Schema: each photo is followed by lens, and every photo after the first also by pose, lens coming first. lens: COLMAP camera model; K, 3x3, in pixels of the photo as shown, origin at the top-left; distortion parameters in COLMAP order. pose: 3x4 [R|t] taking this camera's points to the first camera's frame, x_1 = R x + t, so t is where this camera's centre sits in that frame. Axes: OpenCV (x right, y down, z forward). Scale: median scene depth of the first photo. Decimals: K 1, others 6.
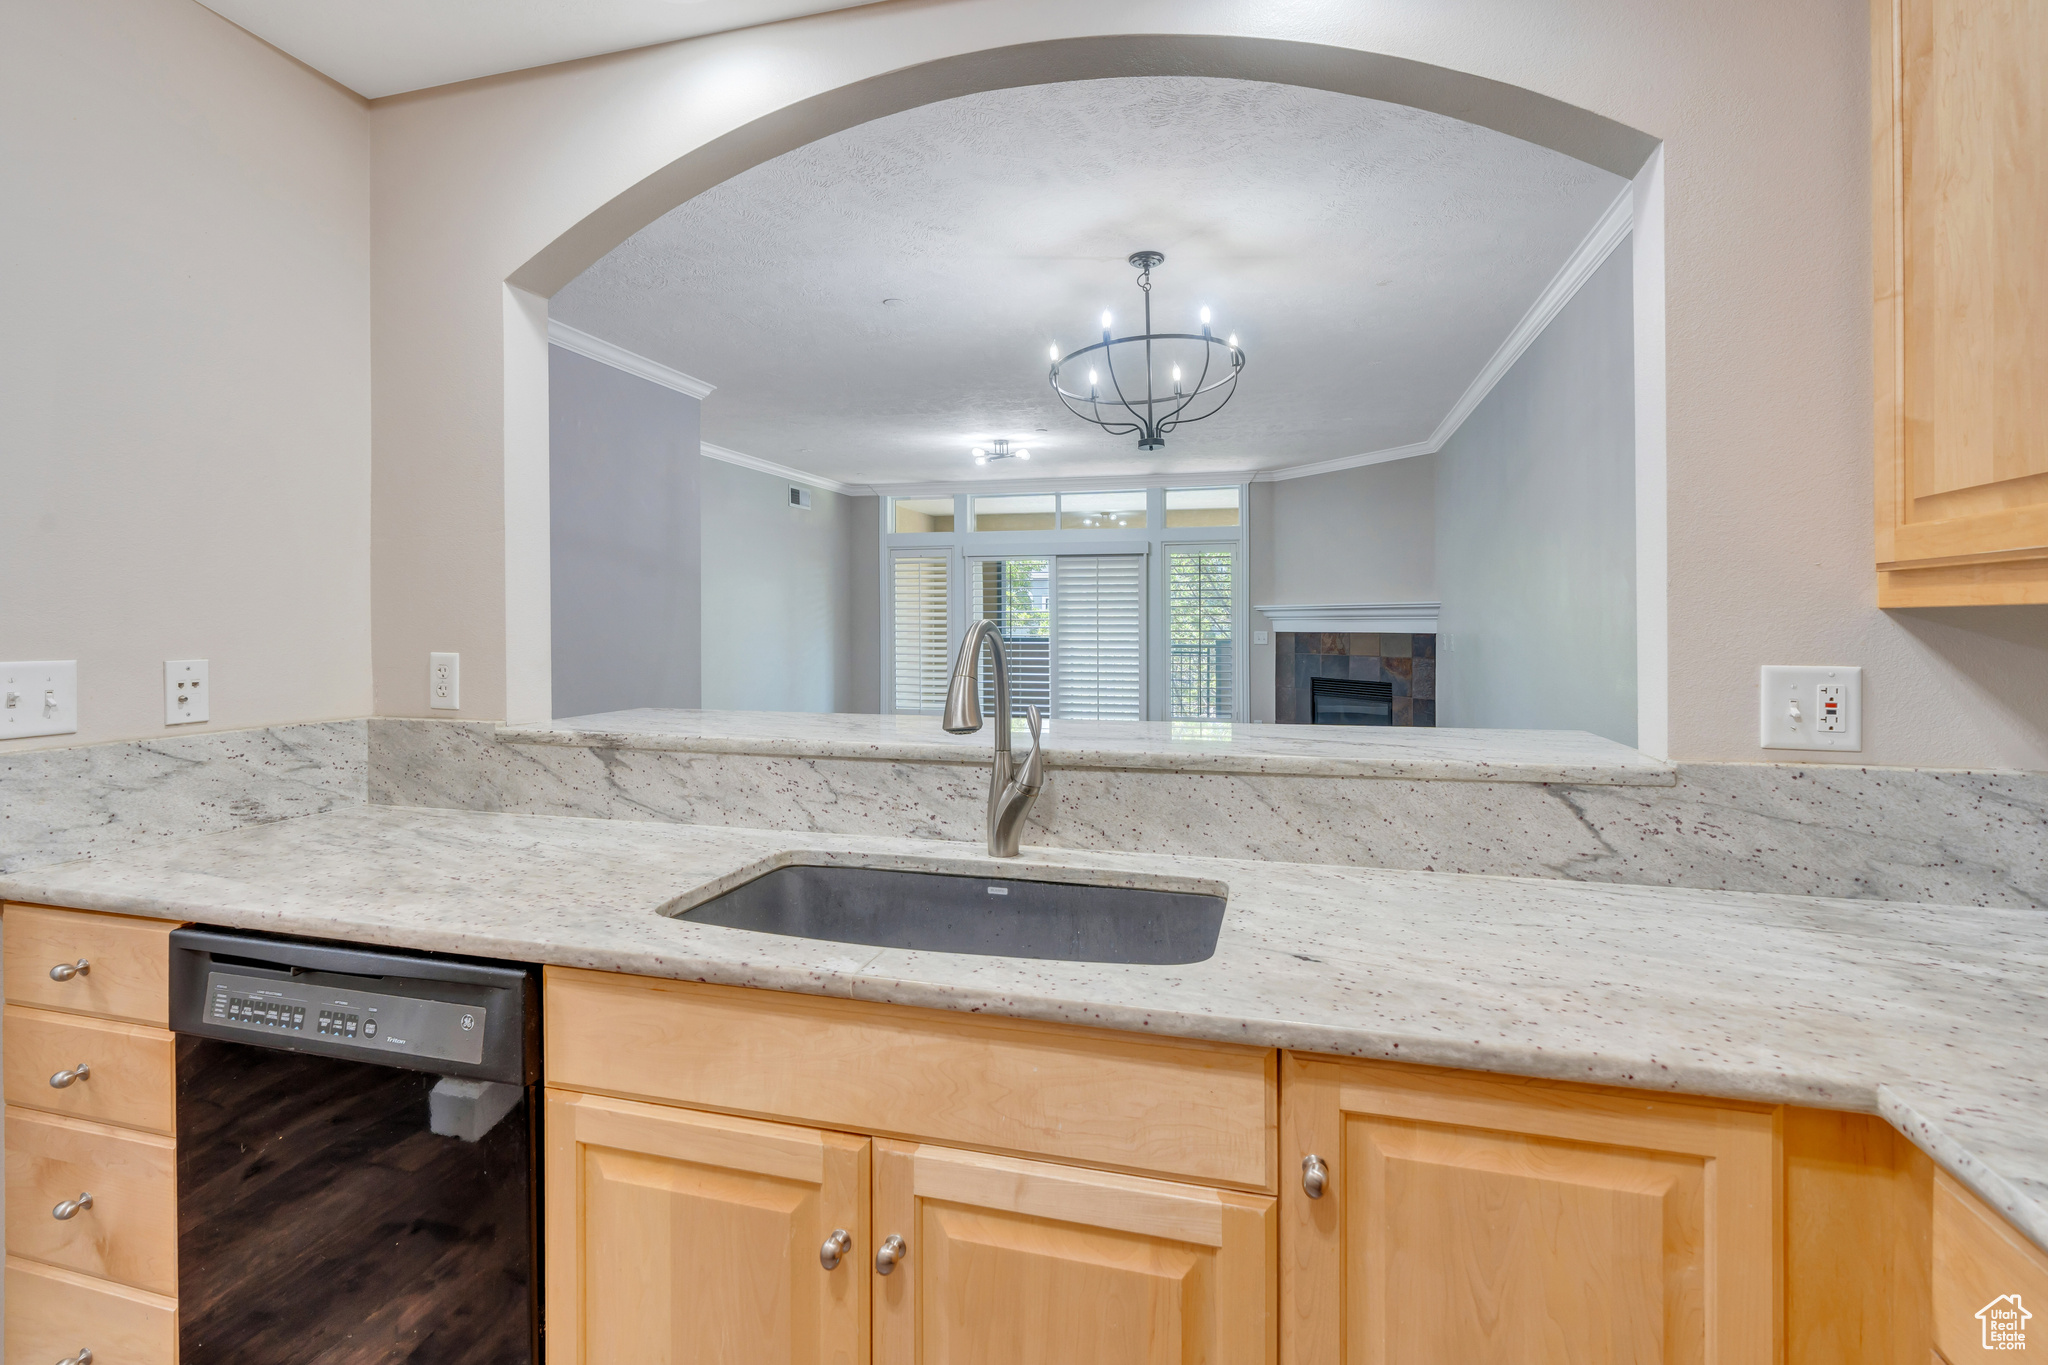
lens RADIAL K [[931.5, 0, 1030.4], [0, 931.5, 628.6], [0, 0, 1]] dist [-0.008239, 0.001035]
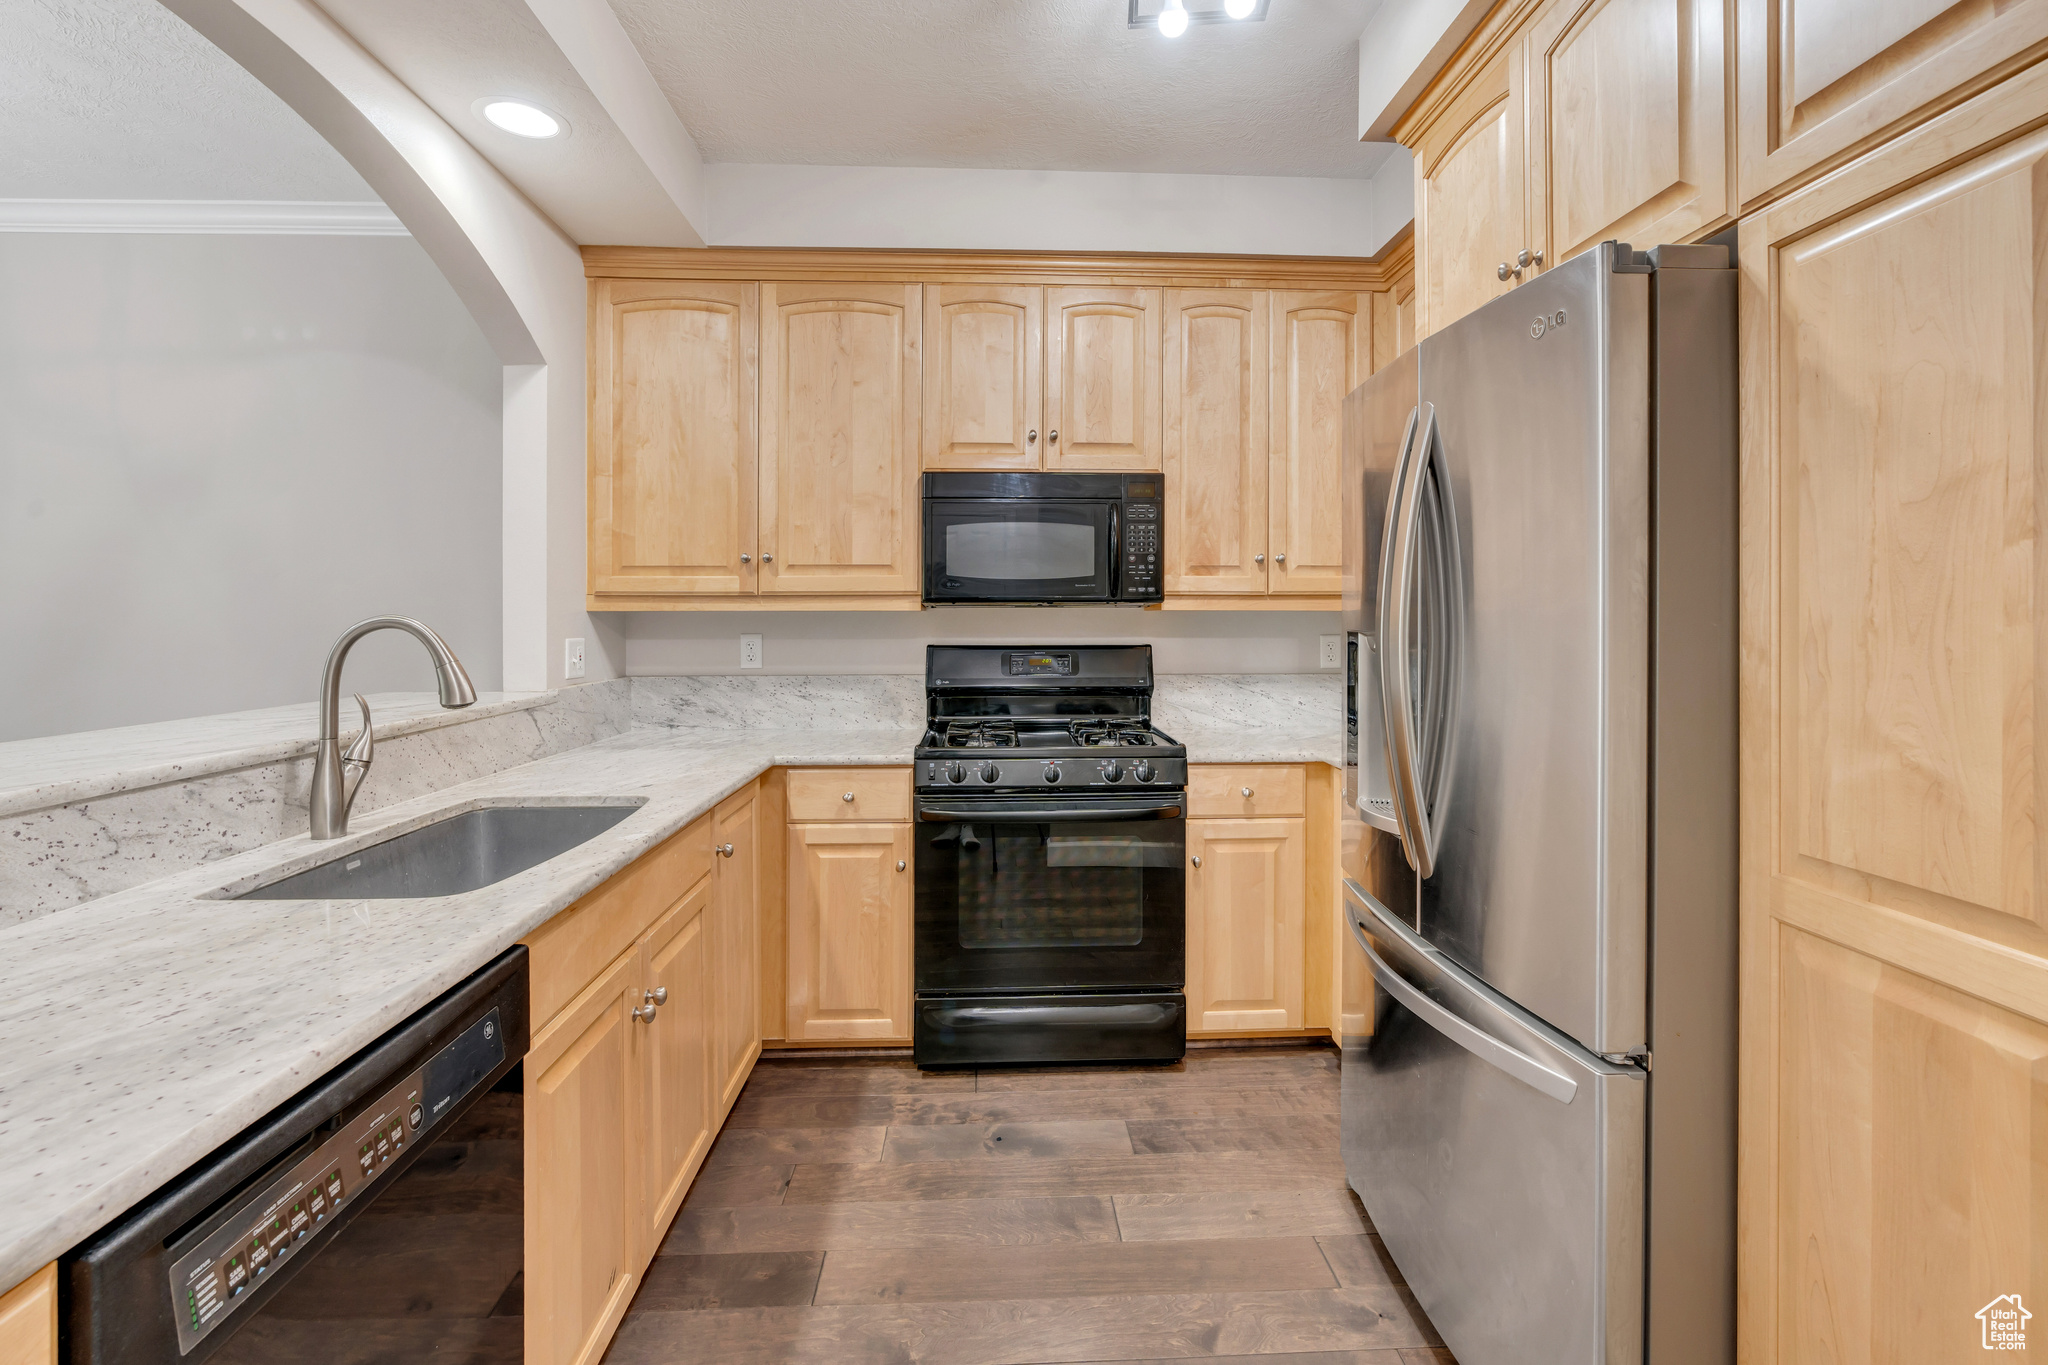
lens RADIAL K [[931.5, 0, 1029.1], [0, 931.5, 616.9], [0, 0, 1]] dist [-0.008239, 0.001035]
pose [[-0.301841, 0.000224, 0.953358, -1.314233], [0.004543, 0.999989, 0.001204, -0.004994], [-0.953348, 0.004694, -0.301838, 0.580132]]
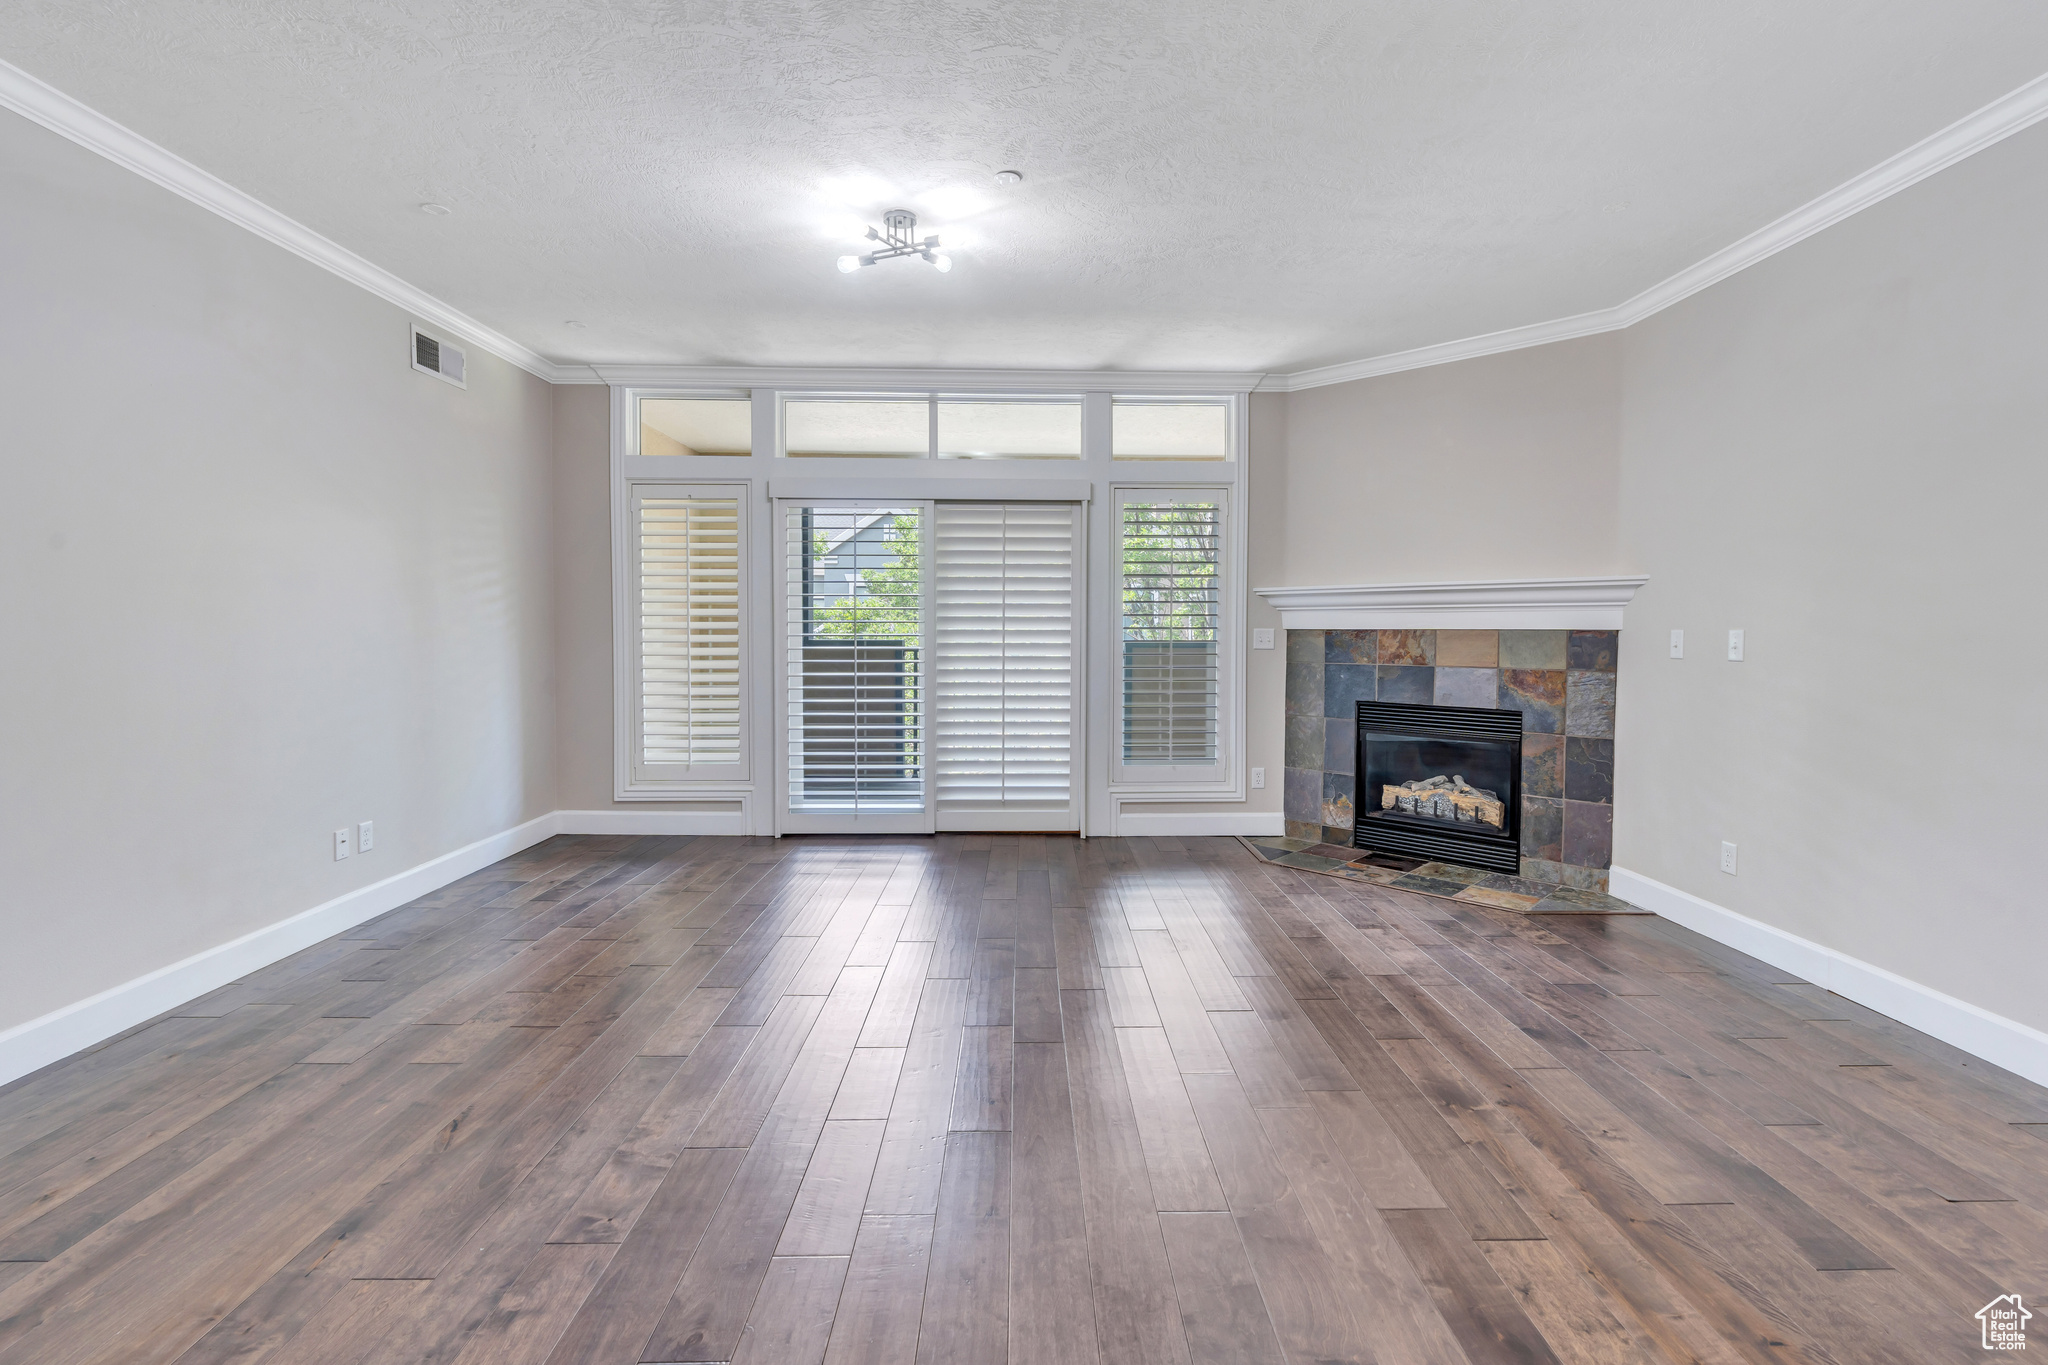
lens RADIAL K [[931.5, 0, 1039.0], [0, 931.5, 642.5], [0, 0, 1]] dist [-0.008239, 0.001035]
pose [[0.961055, -0.001322, 0.276355, -0.077854], [-0.001463, 0.999950, 0.009870, 0.006734], [-0.276354, -0.009890, 0.961005, 0.438992]]
